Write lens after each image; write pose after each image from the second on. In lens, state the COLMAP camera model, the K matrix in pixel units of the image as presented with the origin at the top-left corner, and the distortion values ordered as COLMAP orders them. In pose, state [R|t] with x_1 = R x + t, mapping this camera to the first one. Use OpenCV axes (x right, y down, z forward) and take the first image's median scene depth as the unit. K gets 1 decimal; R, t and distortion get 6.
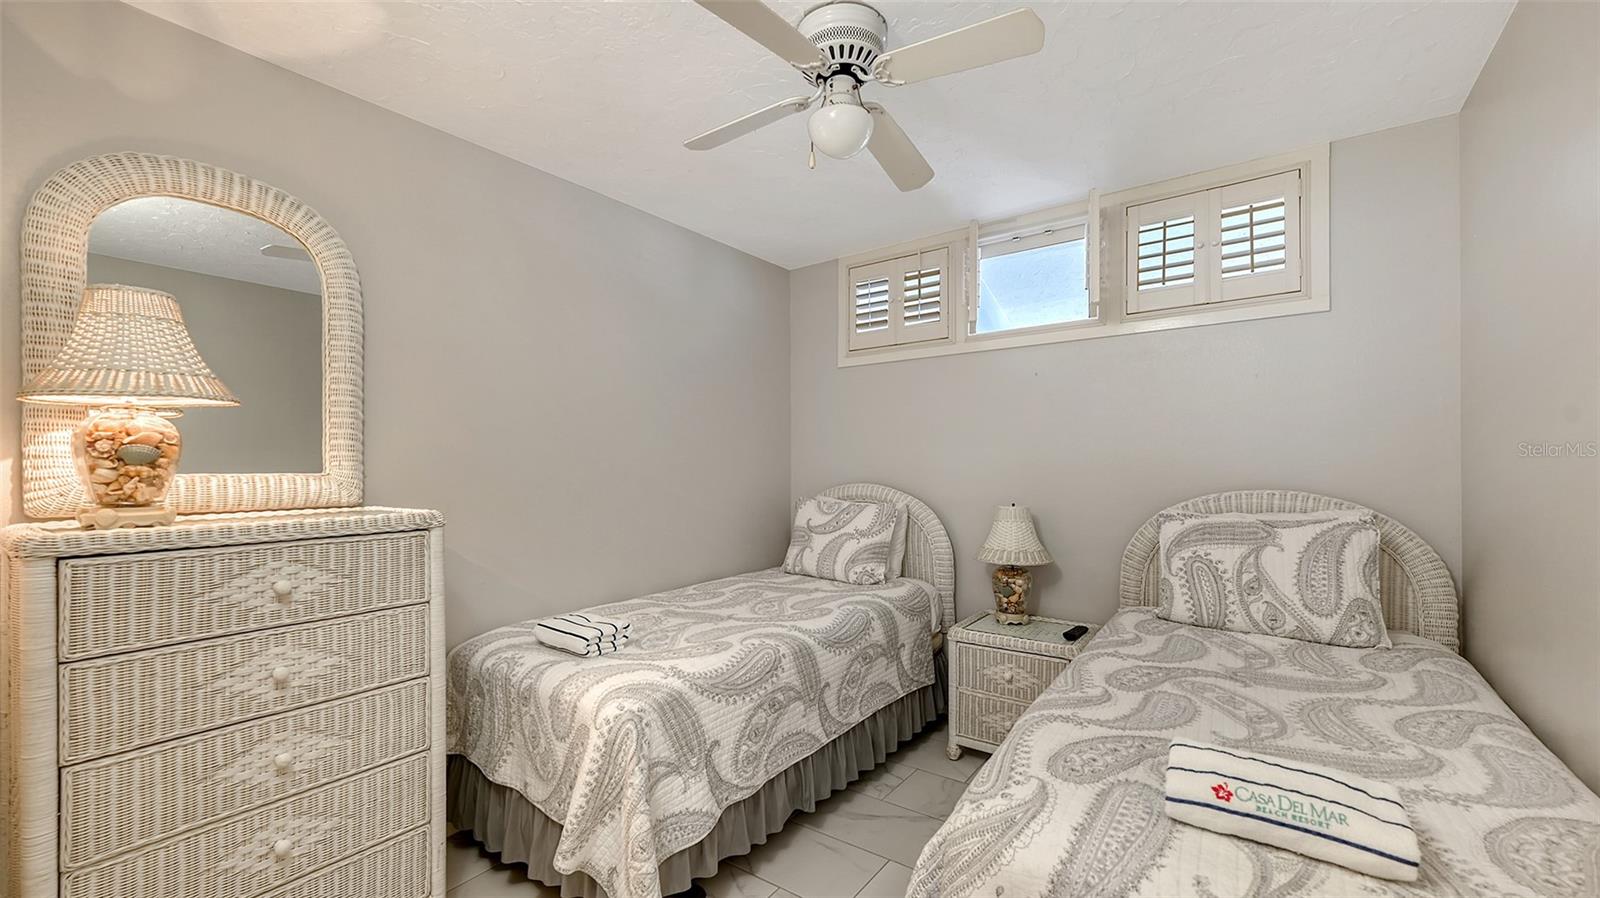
lens RADIAL K [[645.7, 0, 806.0], [0, 645.7, 455.0], [0, 0, 1]] dist [-0.000071, -0.000263]
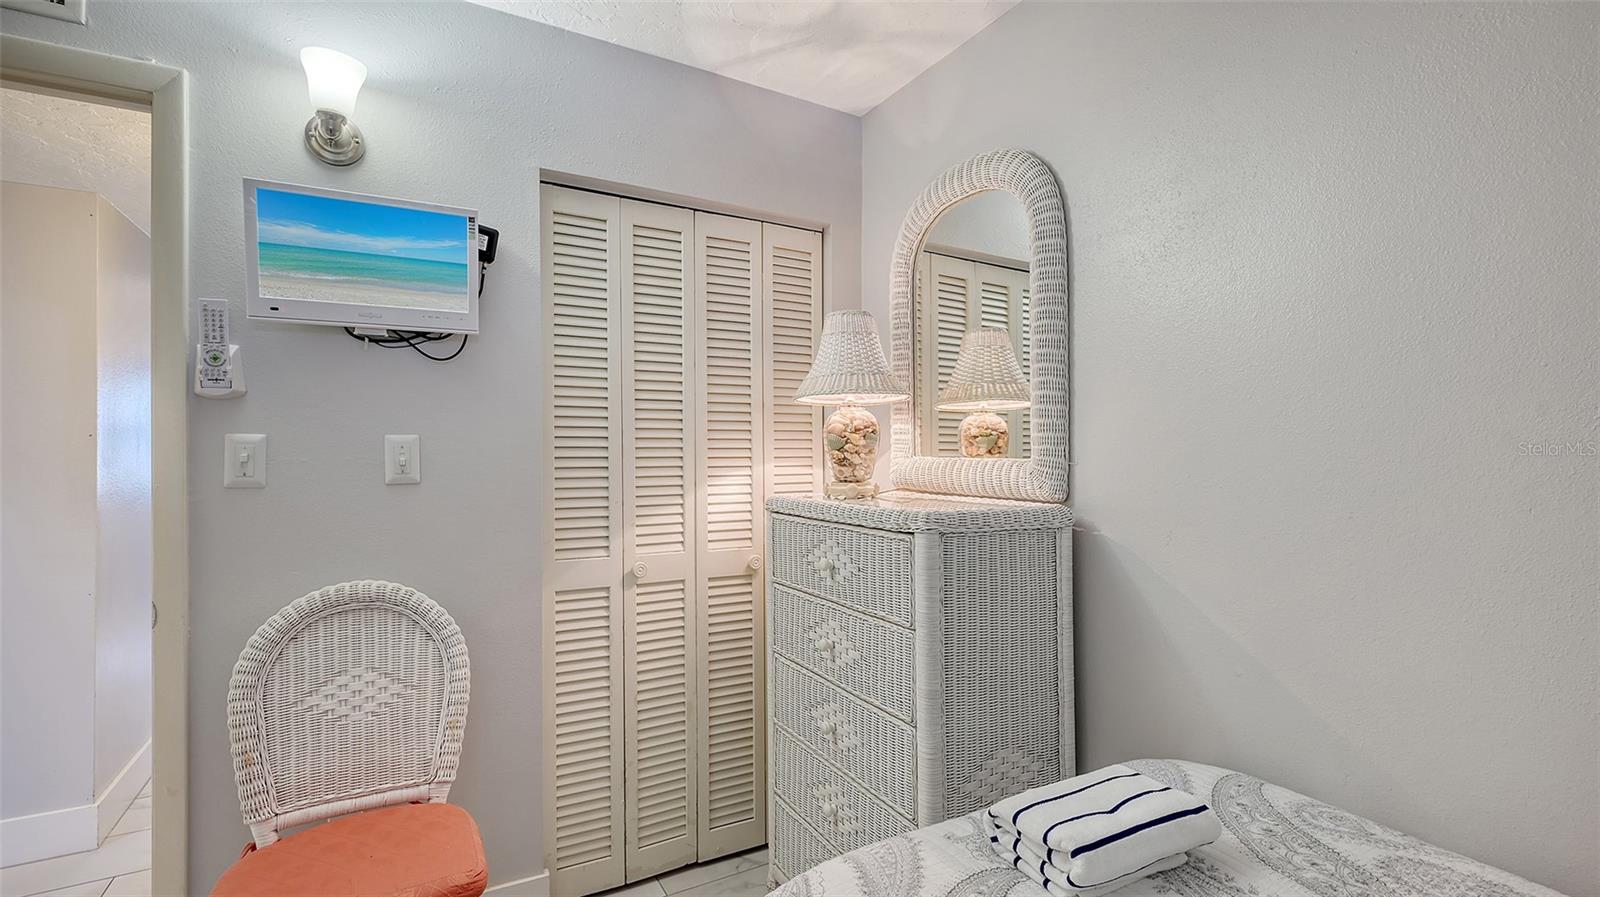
lens RADIAL K [[740.1, 0, 800.0], [0, 740.1, 448.5], [0, 0, 1]] dist [-0.000929, -0.000069]
pose [[-0.426667, -0.002328, -0.904406, 0.308584], [0.009684, 0.999928, -0.007143, 0.021559], [0.904357, -0.011806, -0.426614, 1.466380]]
